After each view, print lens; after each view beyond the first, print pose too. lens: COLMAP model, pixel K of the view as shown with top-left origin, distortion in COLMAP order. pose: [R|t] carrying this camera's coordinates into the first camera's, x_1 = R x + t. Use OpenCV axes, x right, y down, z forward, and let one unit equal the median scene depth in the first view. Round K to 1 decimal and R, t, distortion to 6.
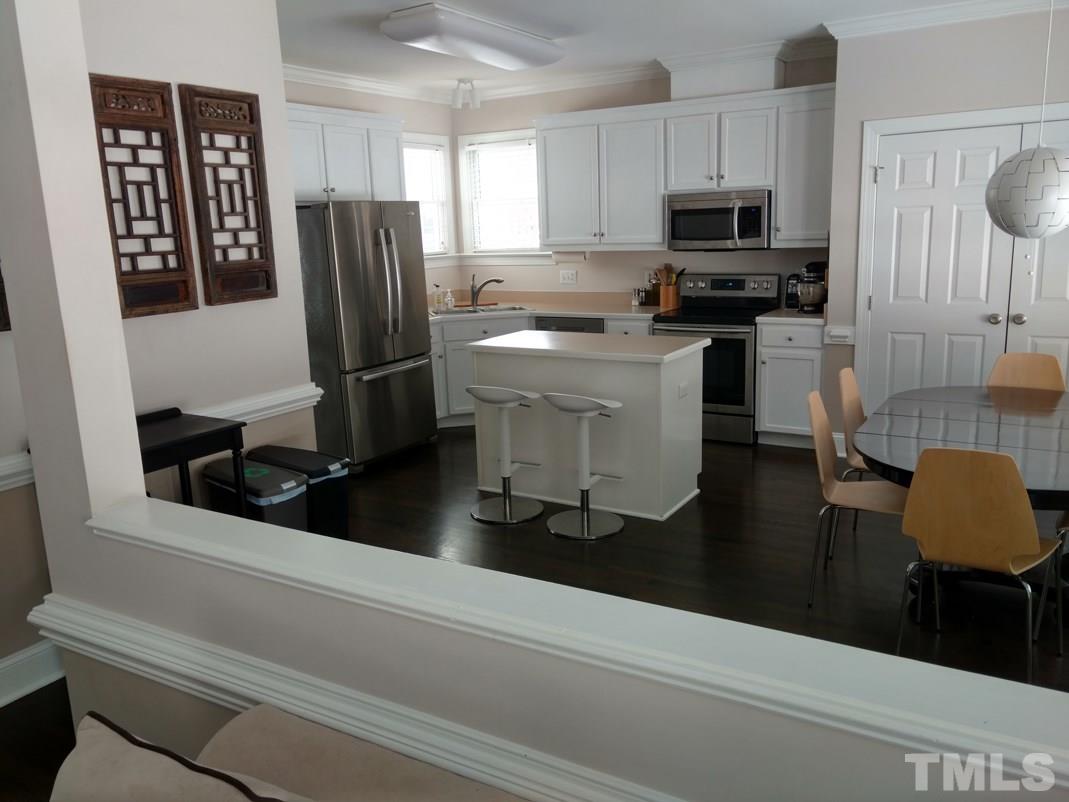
lens RADIAL K [[855.4, 0, 536.2], [0, 855.4, 400.0], [0, 0, 1]] dist [-0.006375, 0.023058]
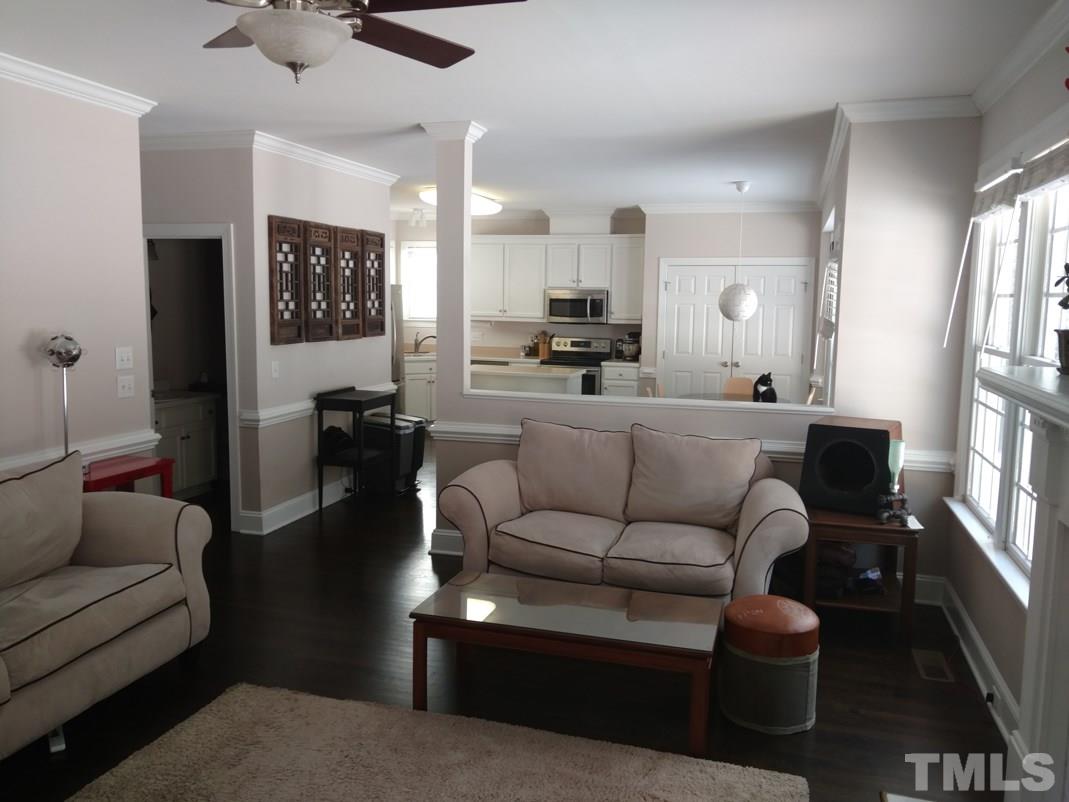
lens RADIAL K [[855.4, 0, 532.5], [0, 855.4, 402.9], [0, 0, 1]] dist [-0.006375, 0.023058]
pose [[0.966531, 0.020586, 0.255722, -0.307488], [0.001172, 0.996411, -0.084642, 0.126746], [-0.256547, 0.082109, 0.963038, -0.603263]]
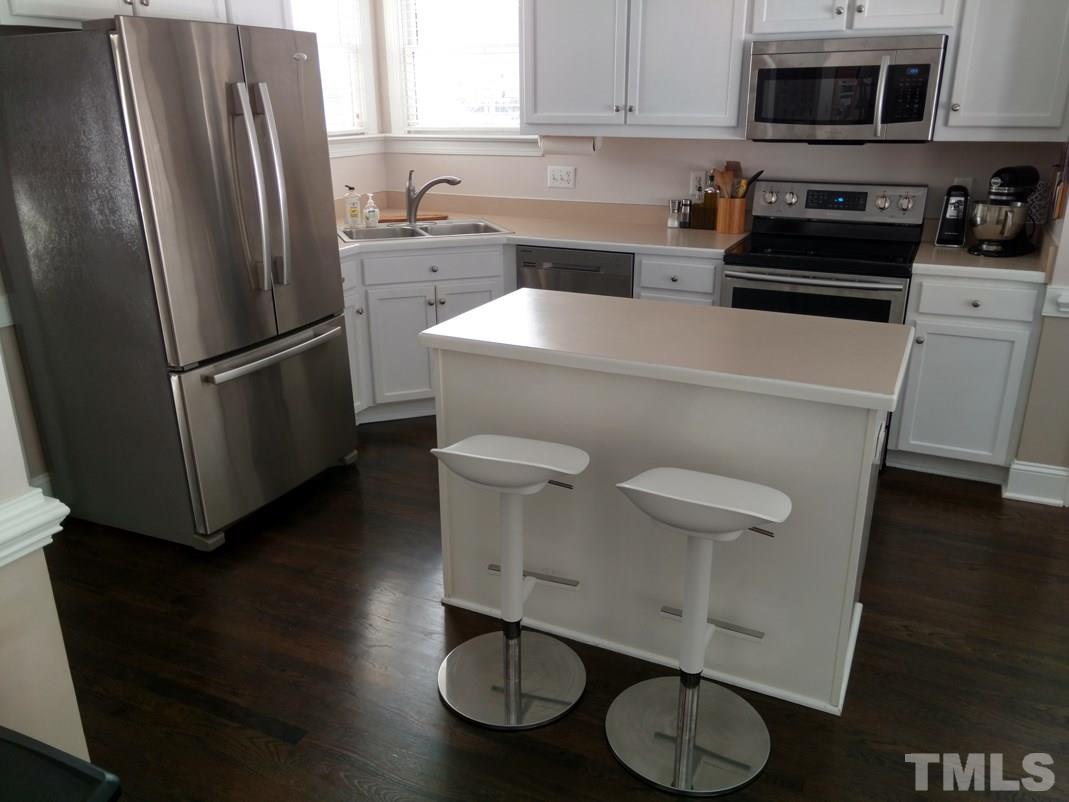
lens RADIAL K [[855.4, 0, 531.6], [0, 855.4, 396.6], [0, 0, 1]] dist [-0.006375, 0.023058]
pose [[0.994949, -0.003265, 0.100332, -0.057076], [-0.009870, 0.991445, 0.130149, -0.077071], [-0.099898, -0.130482, 0.986405, 0.423893]]
